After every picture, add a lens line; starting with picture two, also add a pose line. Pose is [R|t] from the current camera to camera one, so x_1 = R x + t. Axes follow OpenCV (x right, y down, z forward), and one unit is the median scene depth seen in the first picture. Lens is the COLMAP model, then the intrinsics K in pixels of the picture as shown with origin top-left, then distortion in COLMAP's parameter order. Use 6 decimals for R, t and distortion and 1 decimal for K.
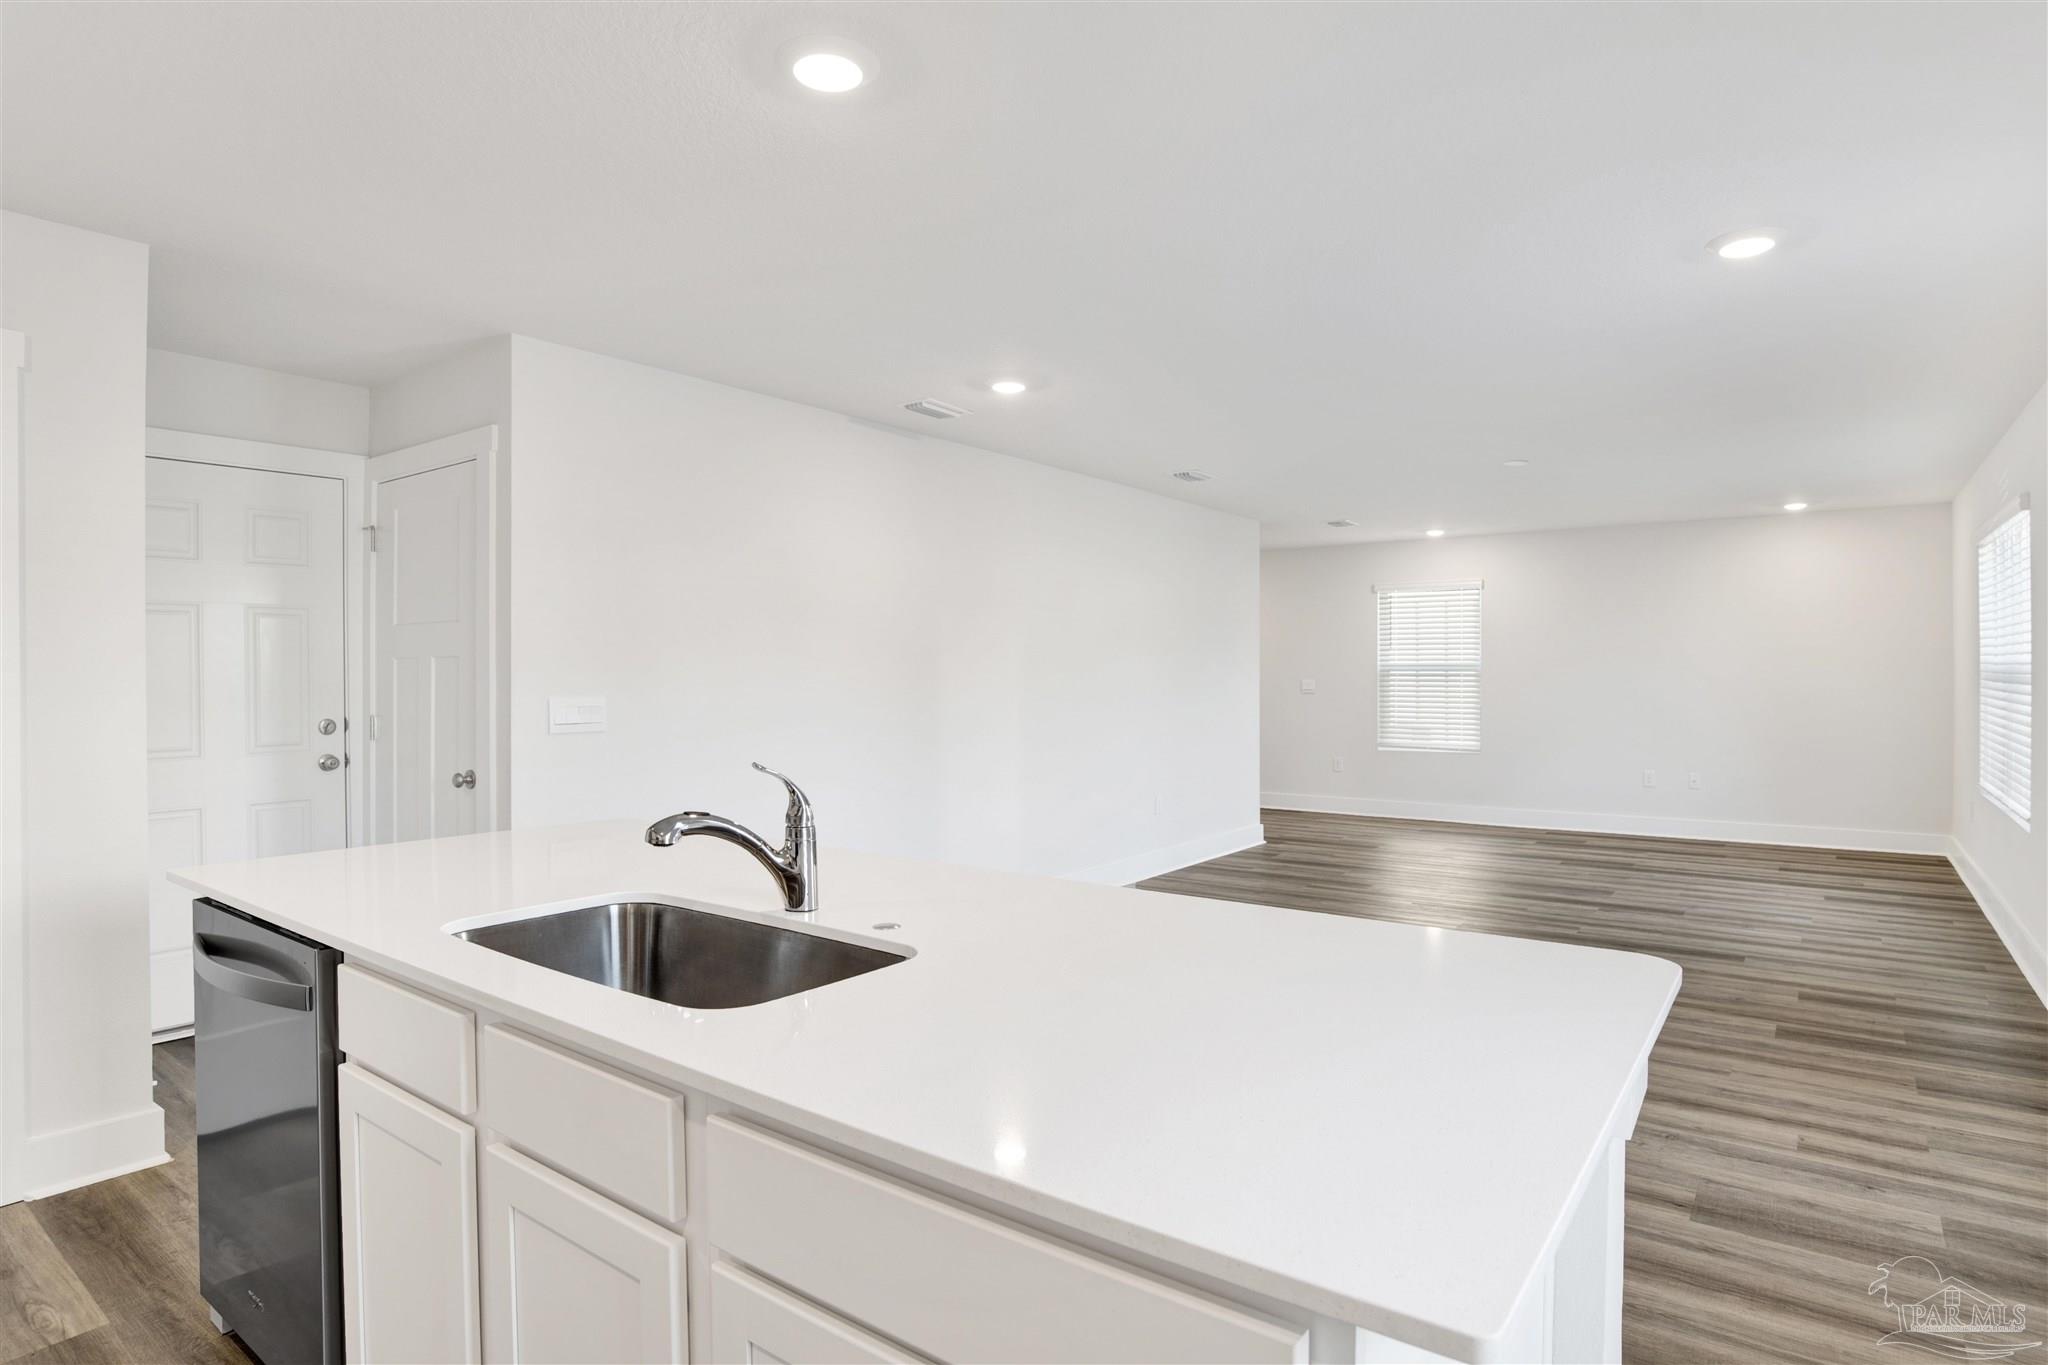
lens RADIAL K [[1075.2, 0, 1030.9], [0, 1075.2, 662.8], [0, 0, 1]] dist [-0.019571, -0.000002]
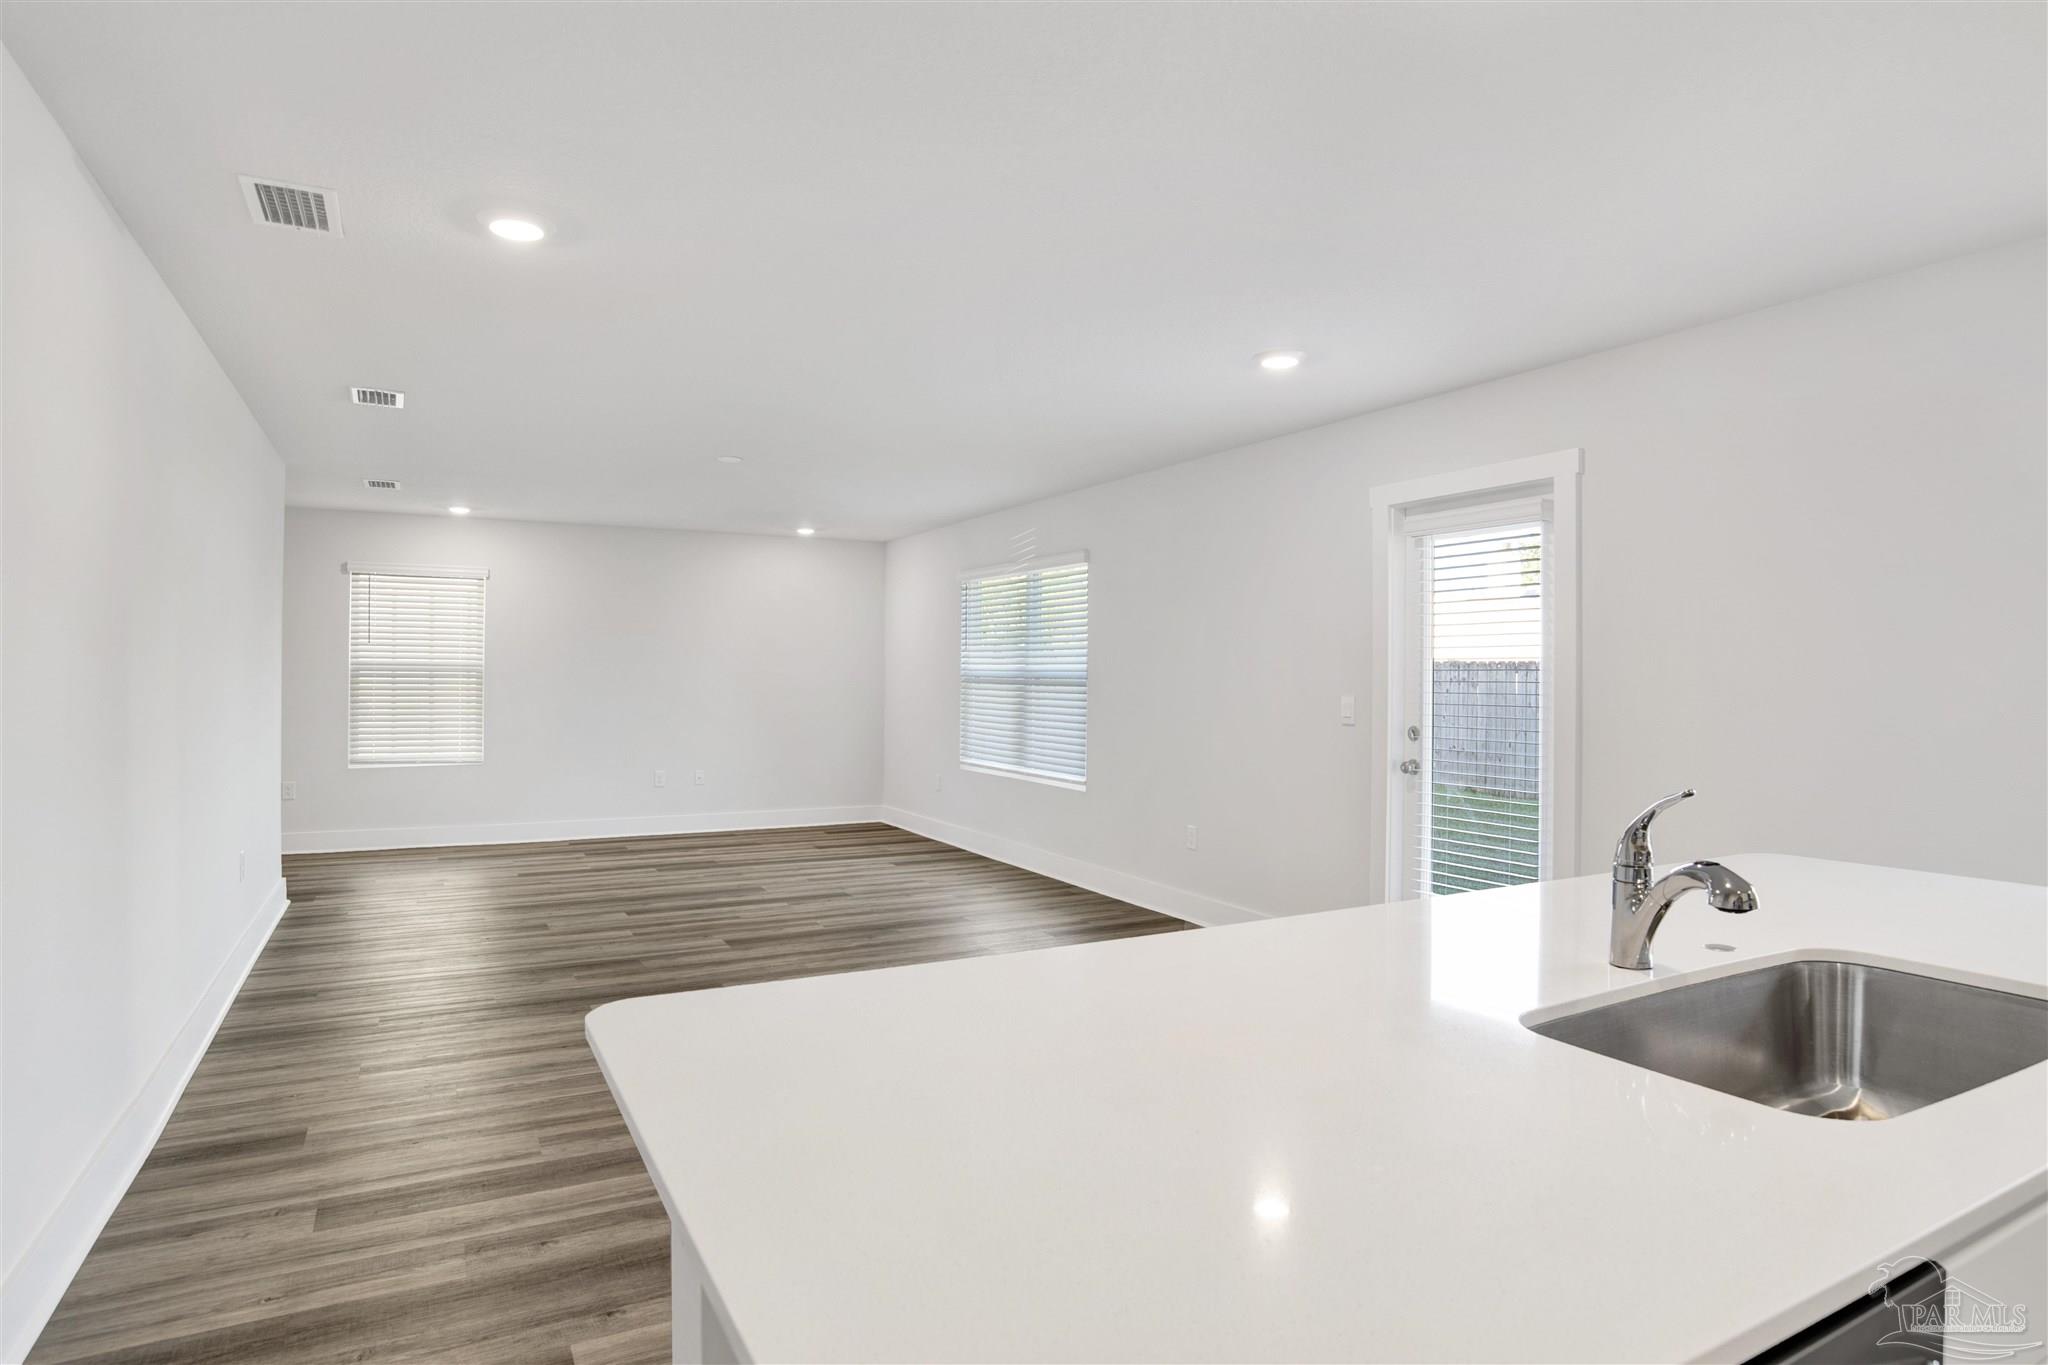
lens RADIAL K [[1121.5, 0, 1024.0], [0, 1121.5, 682.5], [0, 0, 1]] dist [-0.060628, 0.000107]
pose [[0.444171, -0.001238, 0.895941, -0.221079], [-0.015251, 0.999844, 0.008943, 0.001744], [-0.895812, -0.017637, 0.444082, 0.212334]]
